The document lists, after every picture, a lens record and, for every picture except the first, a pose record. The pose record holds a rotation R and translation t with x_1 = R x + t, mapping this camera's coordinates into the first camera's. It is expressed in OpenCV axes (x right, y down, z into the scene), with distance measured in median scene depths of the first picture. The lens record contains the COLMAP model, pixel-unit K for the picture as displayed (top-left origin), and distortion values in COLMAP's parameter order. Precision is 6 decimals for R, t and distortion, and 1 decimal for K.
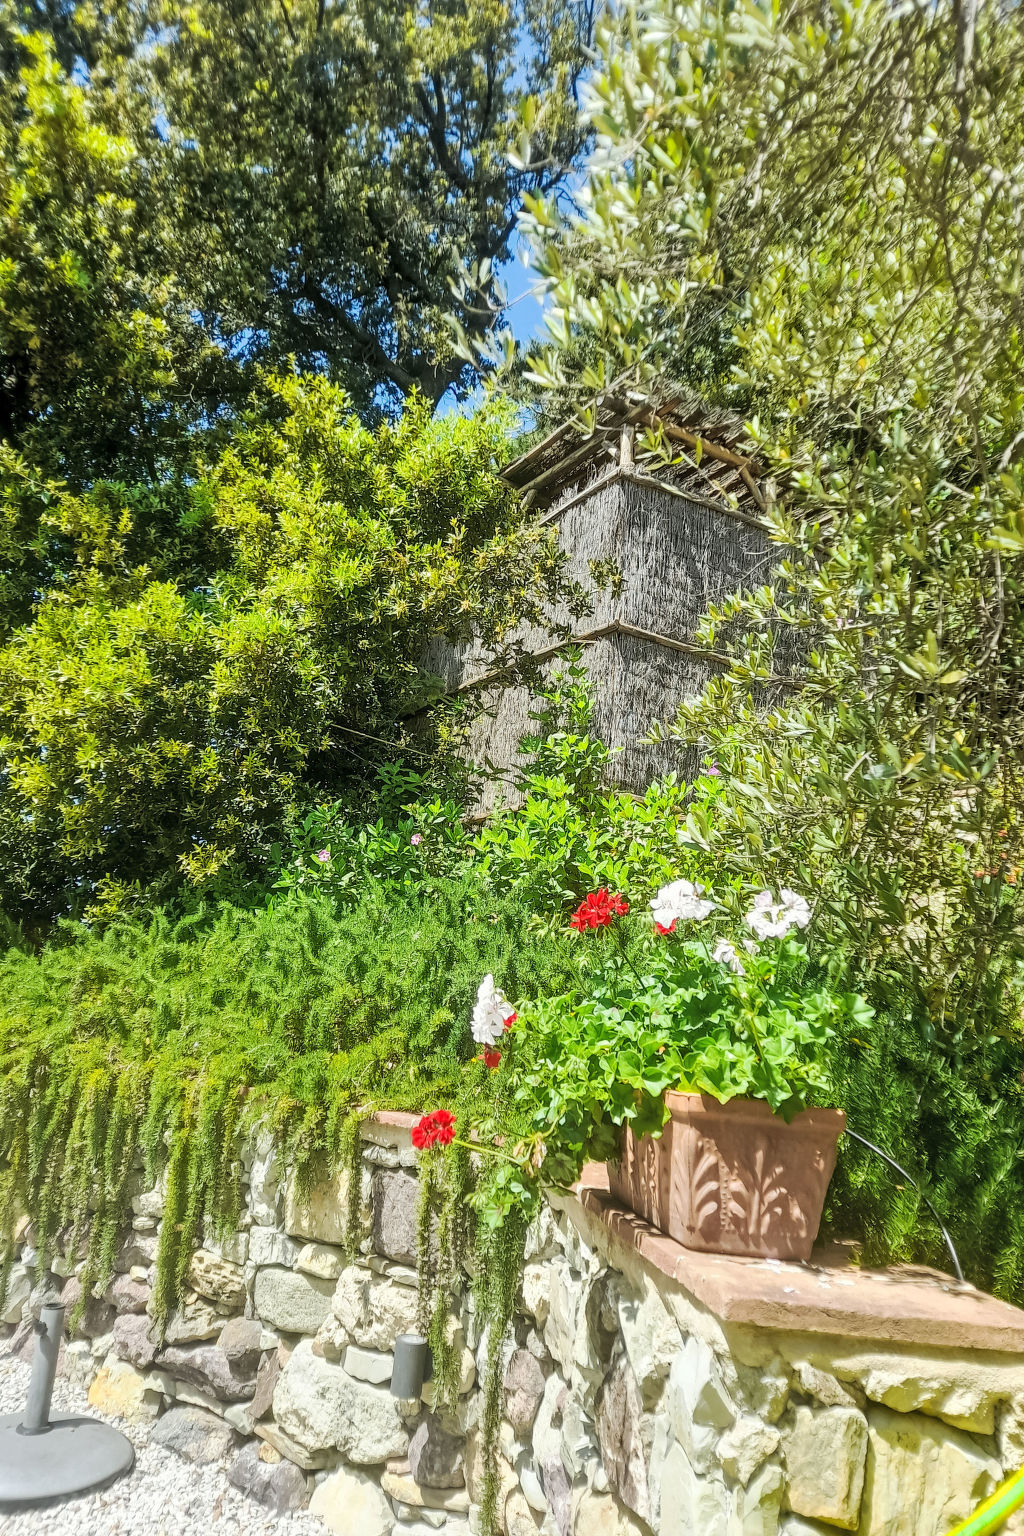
lens RADIAL K [[1106.8, 0, 503.3], [0, 1106.8, 766.6], [0, 0, 1]] dist [0.054499, -0.038552]
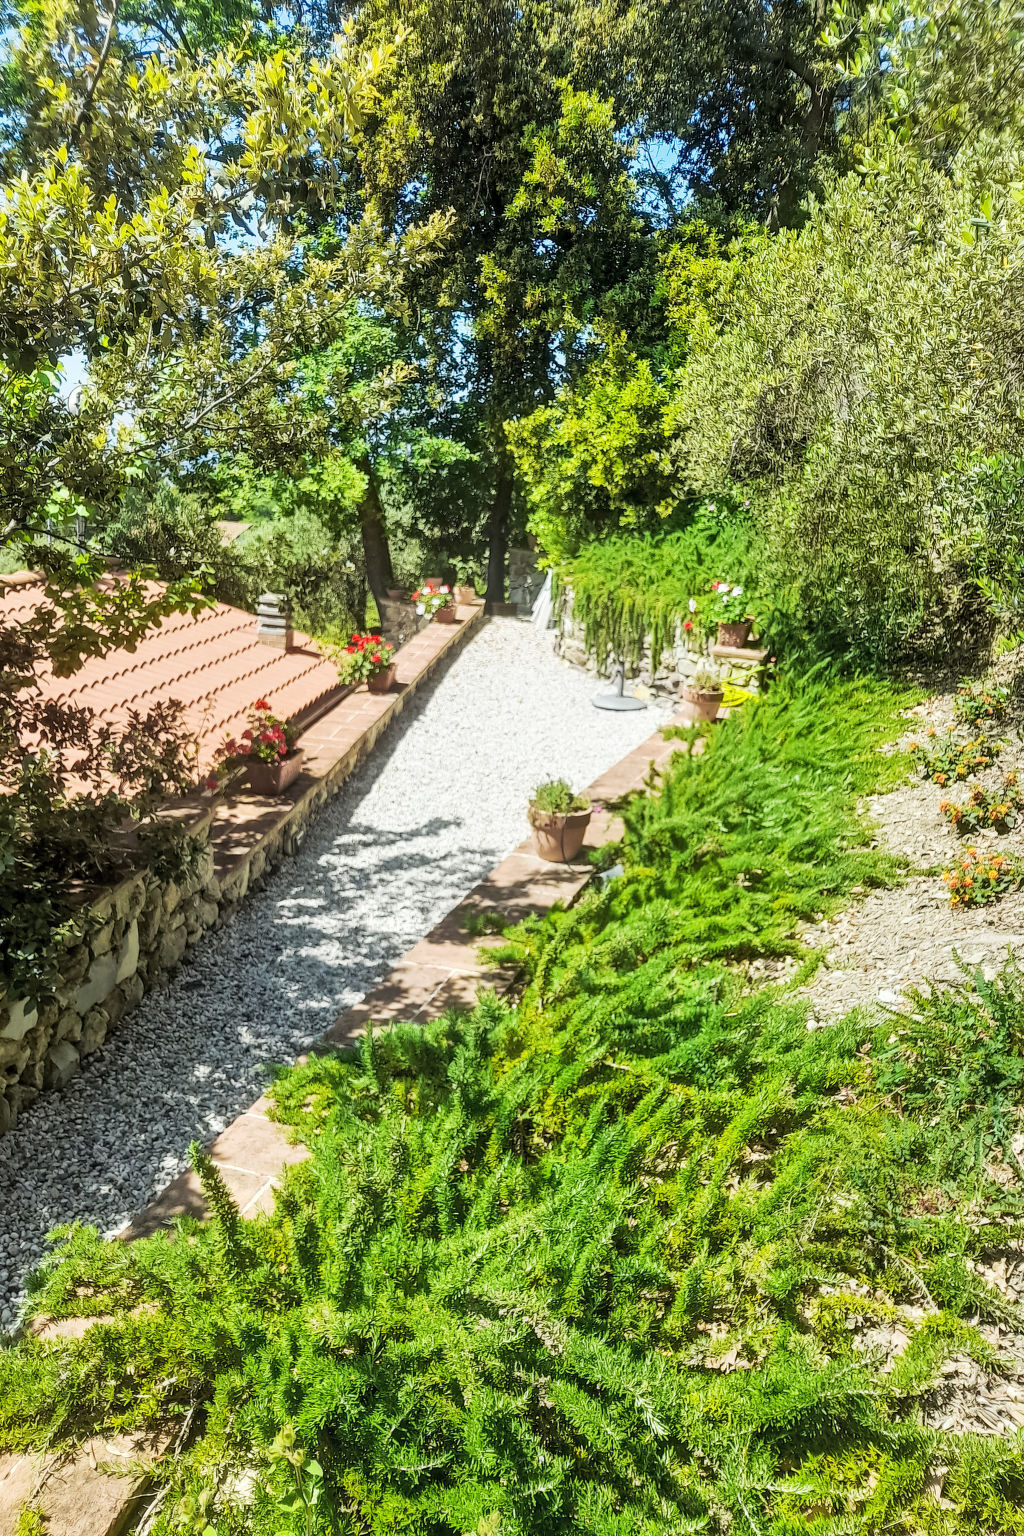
lens RADIAL K [[1106.8, 0, 503.3], [0, 1106.8, 766.6], [0, 0, 1]] dist [0.054499, -0.038552]
pose [[0.896927, 0.080588, -0.434773, 0.725512], [0.124597, 0.897348, 0.423371, -0.681304], [0.424261, -0.433904, 0.794815, -1.860214]]
